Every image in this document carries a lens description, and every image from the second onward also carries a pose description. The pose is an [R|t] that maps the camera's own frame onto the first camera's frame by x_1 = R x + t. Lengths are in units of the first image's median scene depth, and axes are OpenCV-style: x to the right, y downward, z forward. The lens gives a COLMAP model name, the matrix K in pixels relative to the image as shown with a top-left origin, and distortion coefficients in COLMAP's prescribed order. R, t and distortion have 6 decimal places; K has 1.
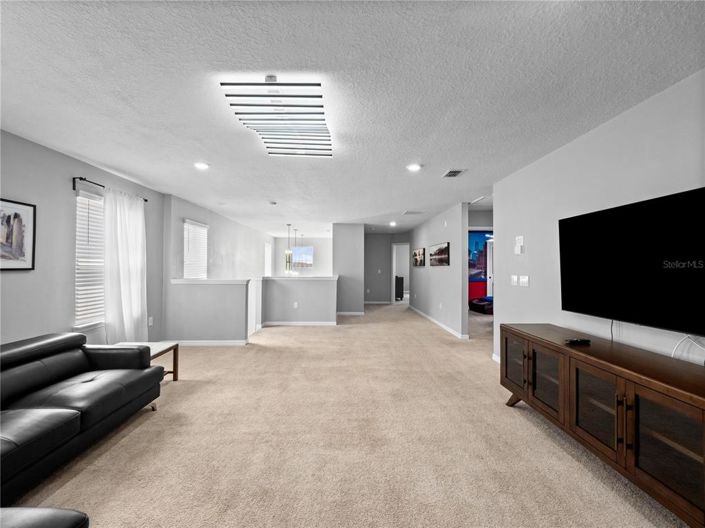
lens RADIAL K [[304.4, 0, 350.4], [0, 304.4, 262.5], [0, 0, 1]] dist [-0.005570, -0.003342]
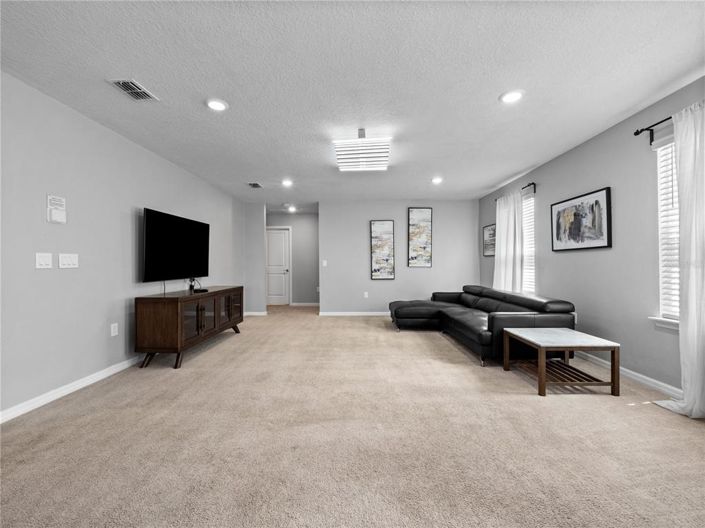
lens RADIAL K [[304.4, 0, 353.8], [0, 304.4, 263.7], [0, 0, 1]] dist [-0.005570, -0.003342]
pose [[-0.999163, 0.001422, 0.040875, -0.146049], [0.001081, 0.999964, -0.008370, 0.071063], [-0.040886, -0.008319, -0.999129, 1.658158]]
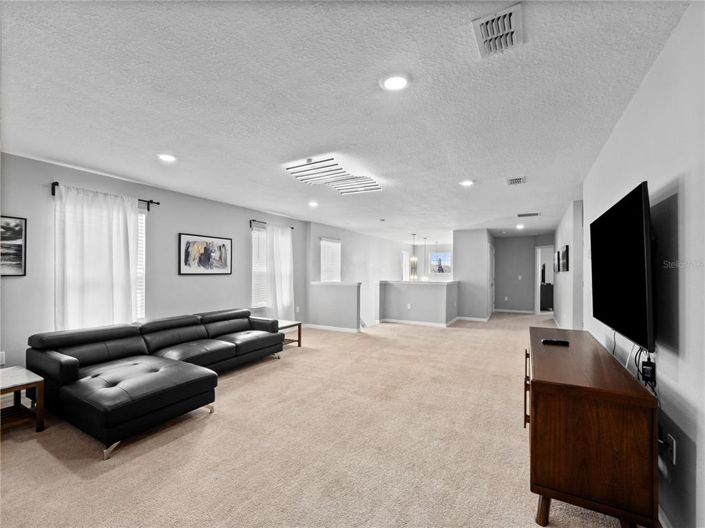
lens RADIAL K [[304.4, 0, 348.7], [0, 304.4, 268.1], [0, 0, 1]] dist [-0.005570, -0.003342]
pose [[0.858322, -0.007977, -0.513050, 0.402177], [0.007314, 0.999968, -0.003311, -0.000024], [0.513060, -0.000911, 0.858352, -0.175361]]
